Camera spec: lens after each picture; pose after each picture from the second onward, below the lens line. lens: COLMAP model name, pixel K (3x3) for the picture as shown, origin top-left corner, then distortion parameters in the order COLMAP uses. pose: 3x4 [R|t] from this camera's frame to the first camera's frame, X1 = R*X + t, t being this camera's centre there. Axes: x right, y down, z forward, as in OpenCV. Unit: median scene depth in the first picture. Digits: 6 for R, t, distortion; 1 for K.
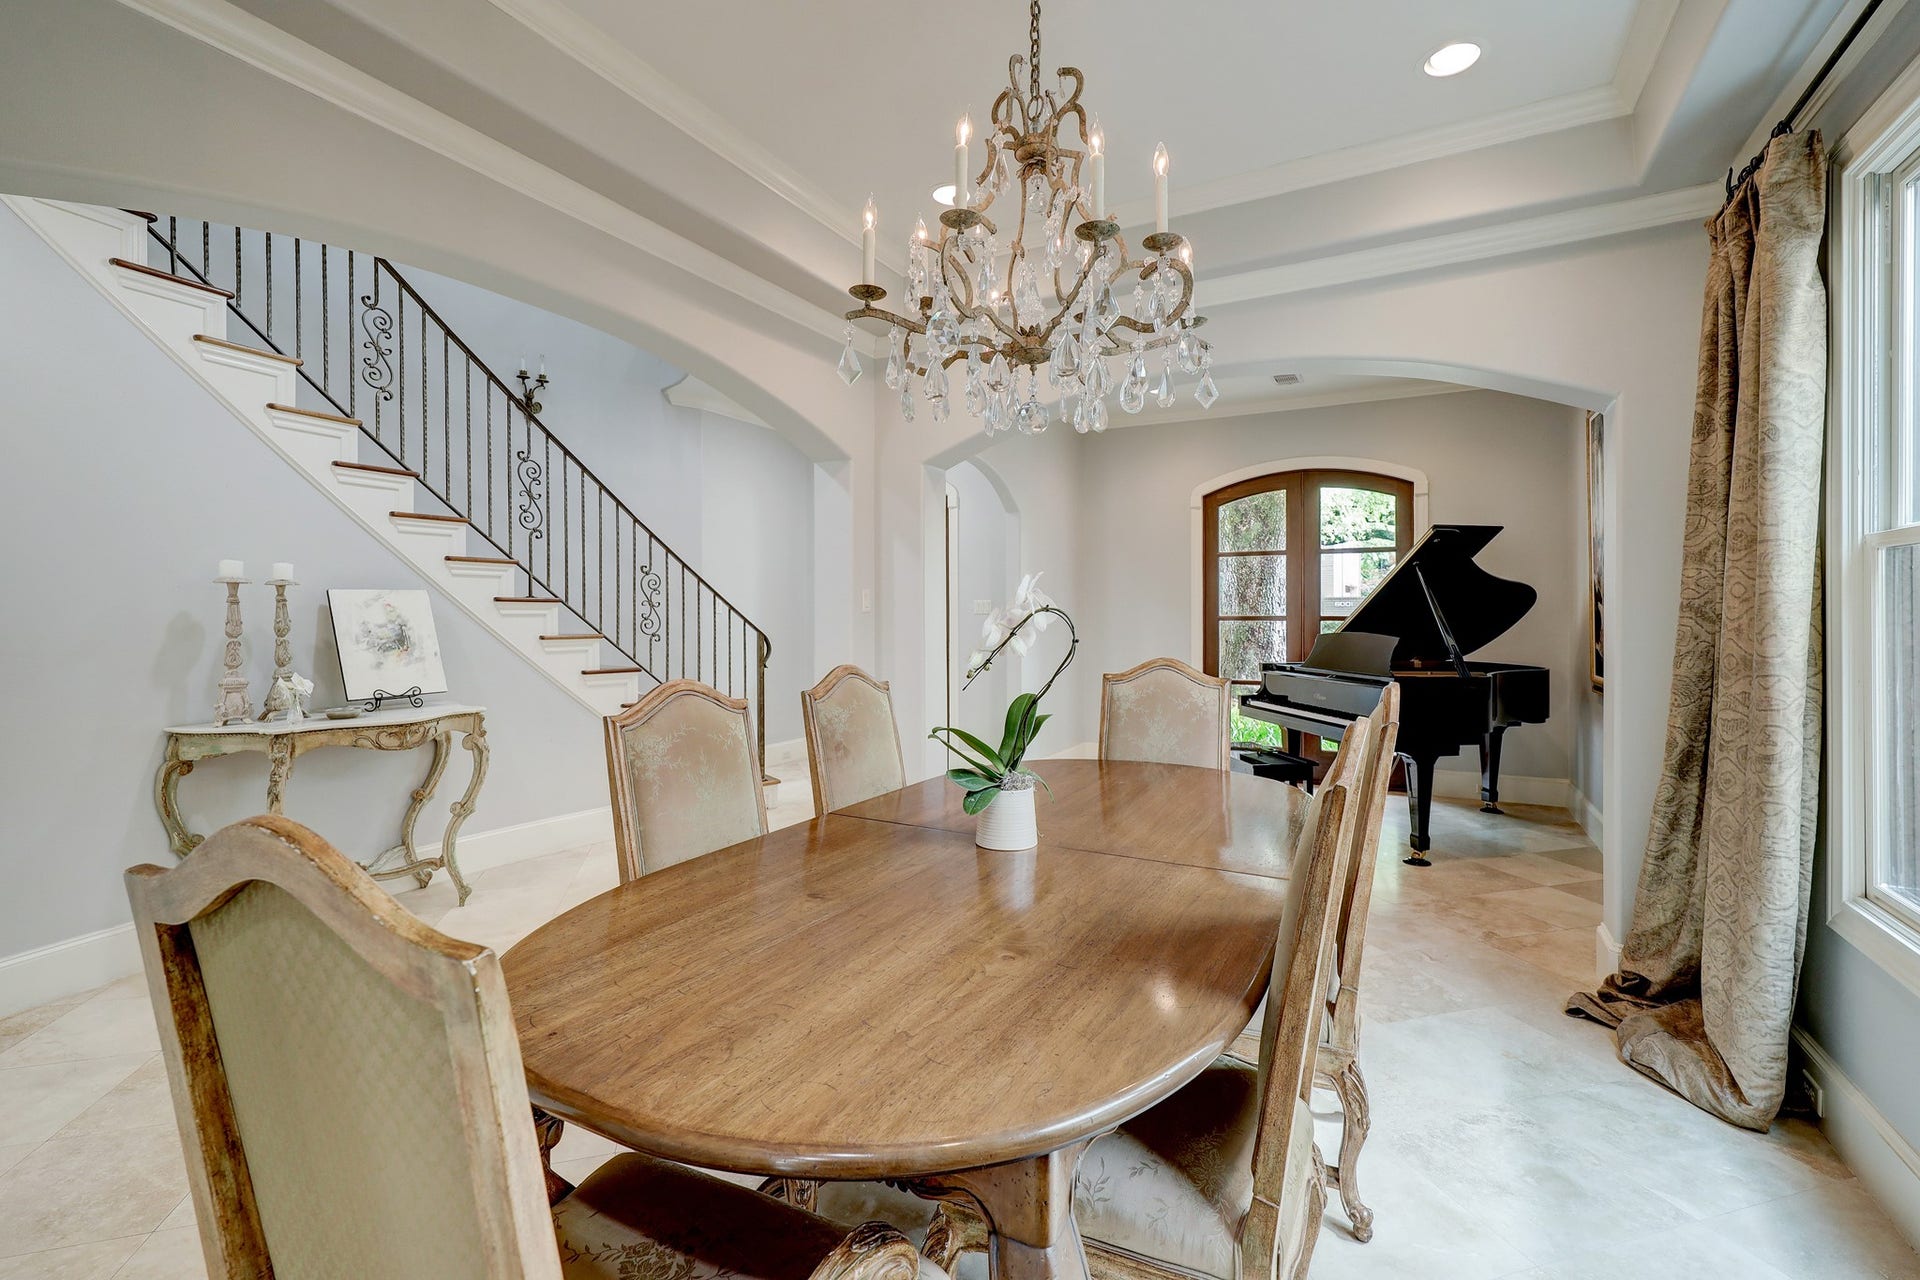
lens RADIAL K [[798.1, 0, 953.6], [0, 798.1, 624.8], [0, 0, 1]] dist [-0.000901, 0.000301]
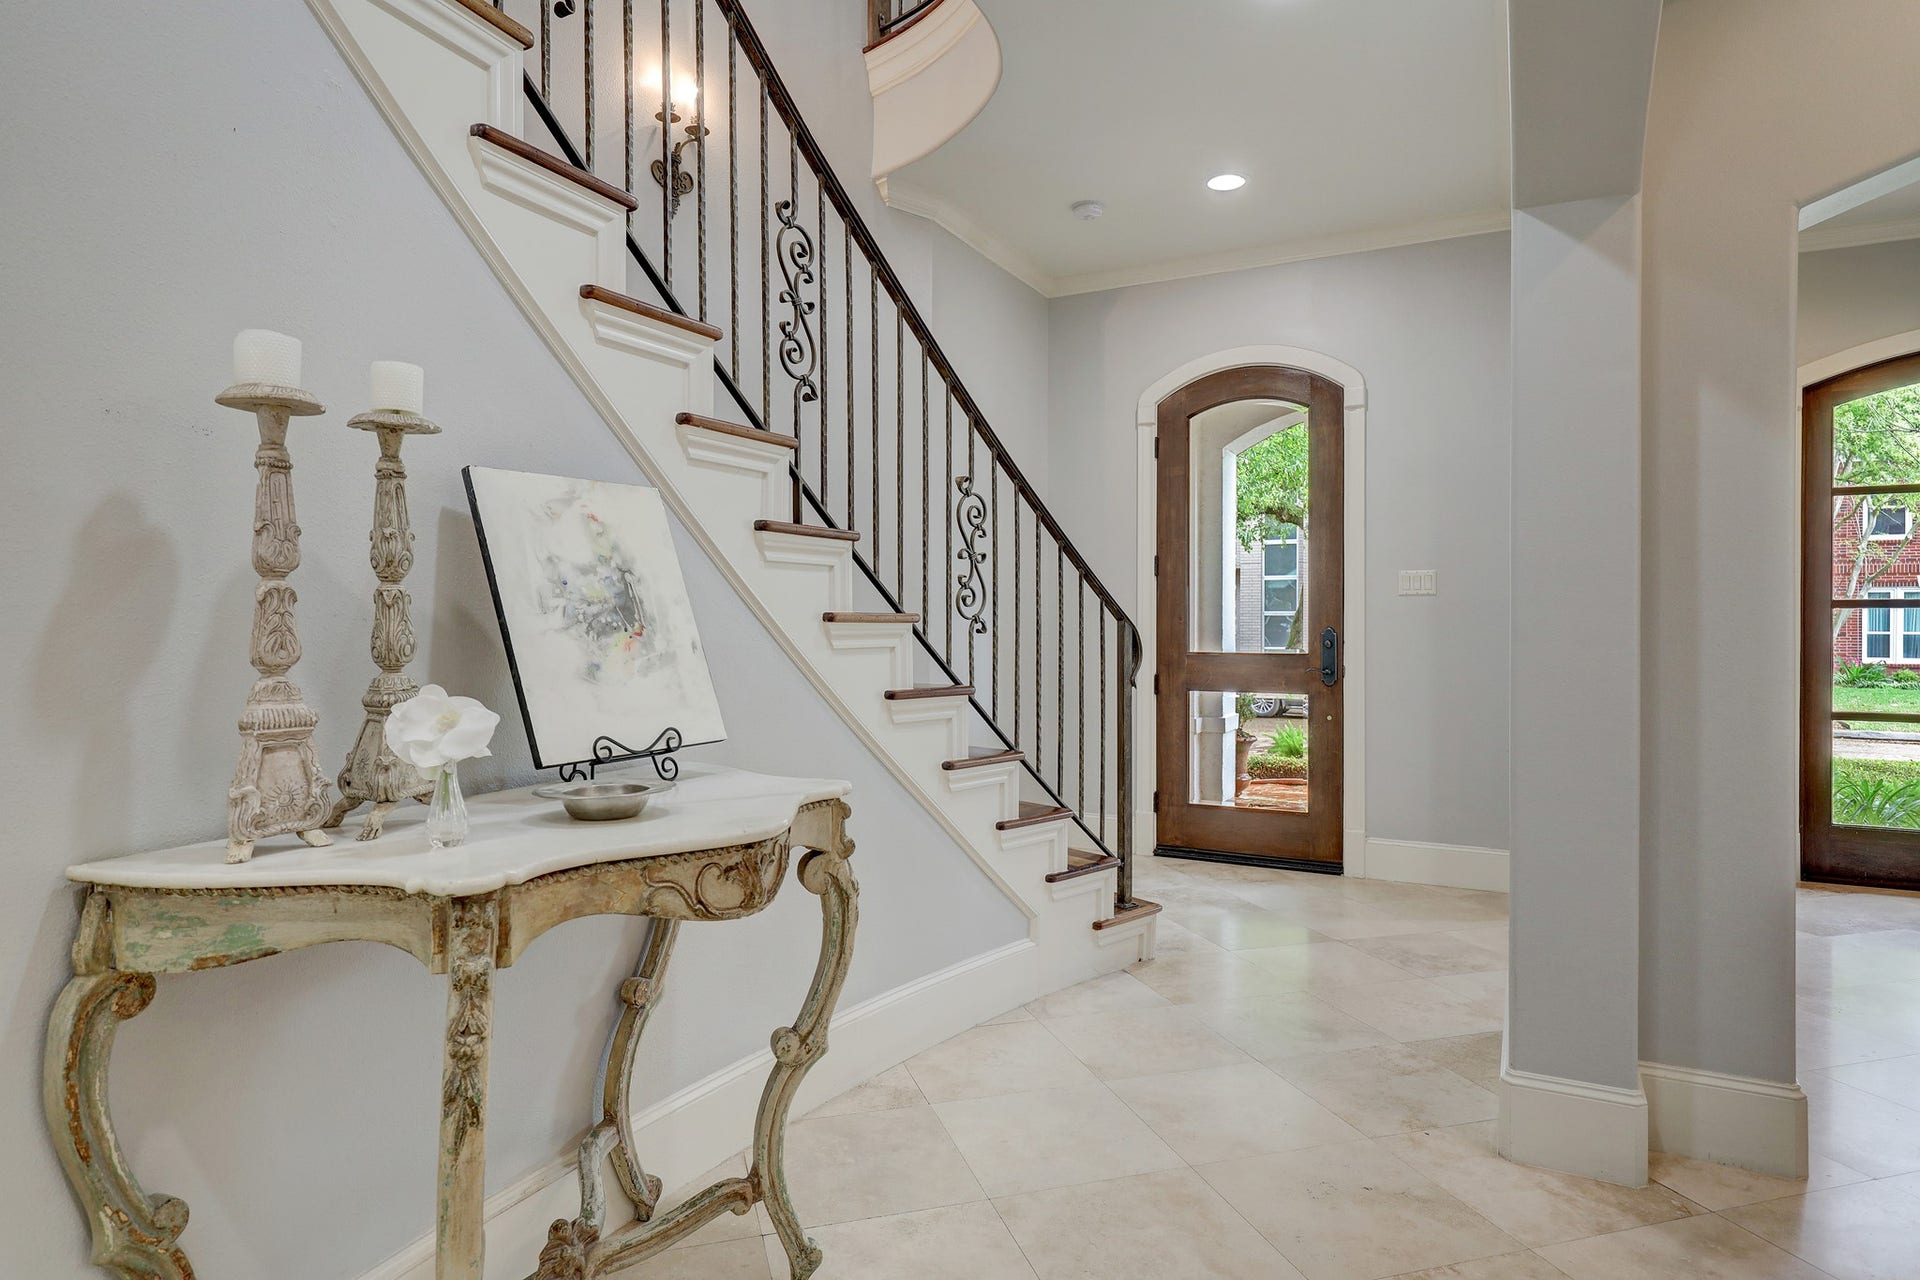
lens RADIAL K [[1040.1, 0, 966.1], [0, 1040.1, 643.2], [0, 0, 1]] dist [-0.004654, -0.002619]
pose [[0.999715, 0.001351, 0.023827, -0.546259], [-0.001409, 0.999996, 0.002417, 0.035257], [-0.023824, -0.002450, 0.999713, 0.497303]]
